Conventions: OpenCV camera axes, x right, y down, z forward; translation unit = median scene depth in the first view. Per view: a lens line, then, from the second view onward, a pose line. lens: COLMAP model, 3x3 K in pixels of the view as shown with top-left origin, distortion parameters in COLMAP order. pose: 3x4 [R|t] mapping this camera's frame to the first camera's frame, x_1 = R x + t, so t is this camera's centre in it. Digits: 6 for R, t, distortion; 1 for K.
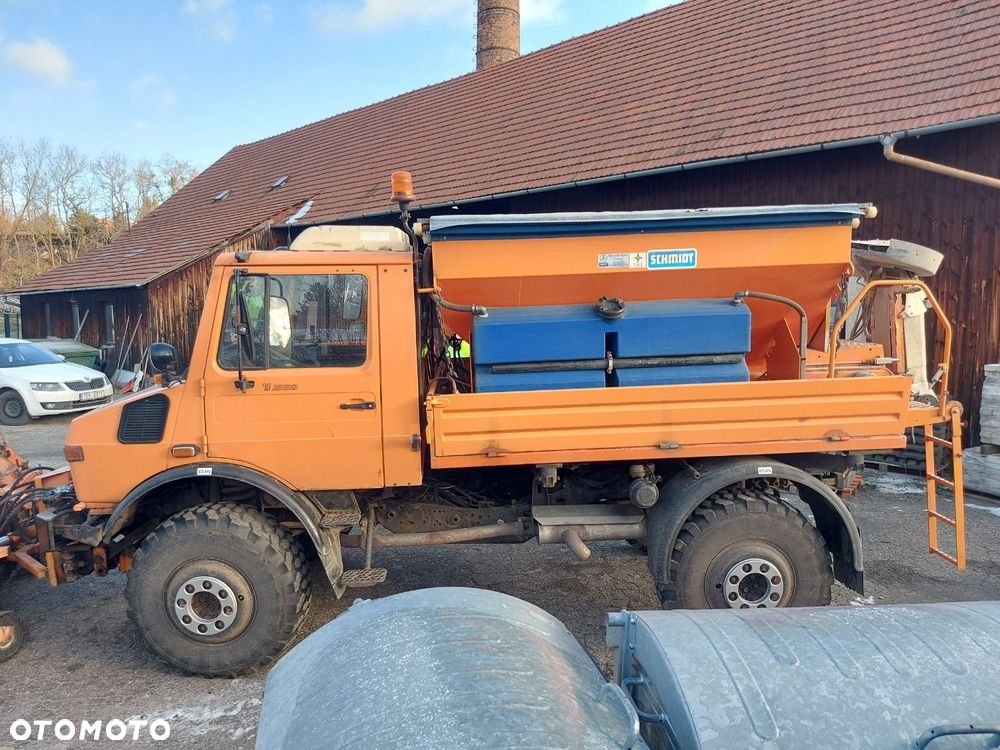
lens RADIAL K [[715.4, 0, 500.0], [0, 715.4, 375.0], [0, 0, 1]] dist [0.095596, -0.121490]
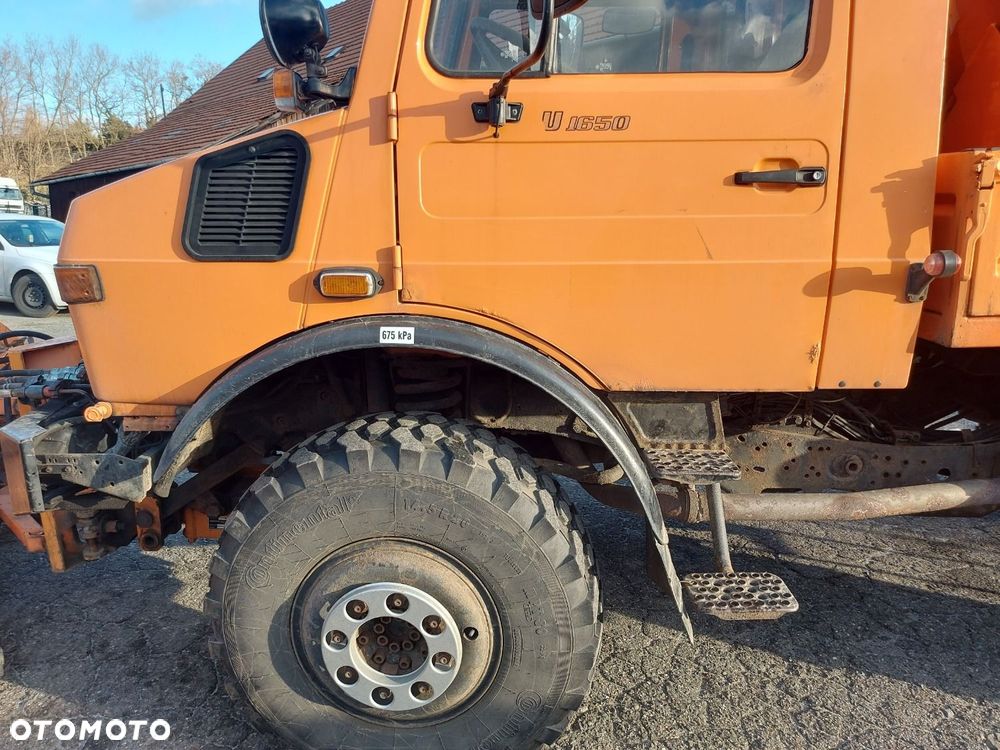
lens RADIAL K [[715.4, 0, 500.0], [0, 715.4, 375.0], [0, 0, 1]] dist [0.095596, -0.121490]
pose [[0.998809, 0.026584, -0.040920, -0.323401], [-0.022228, 0.994386, 0.103452, 0.109271], [0.043440, -0.102419, 0.993792, 0.585495]]
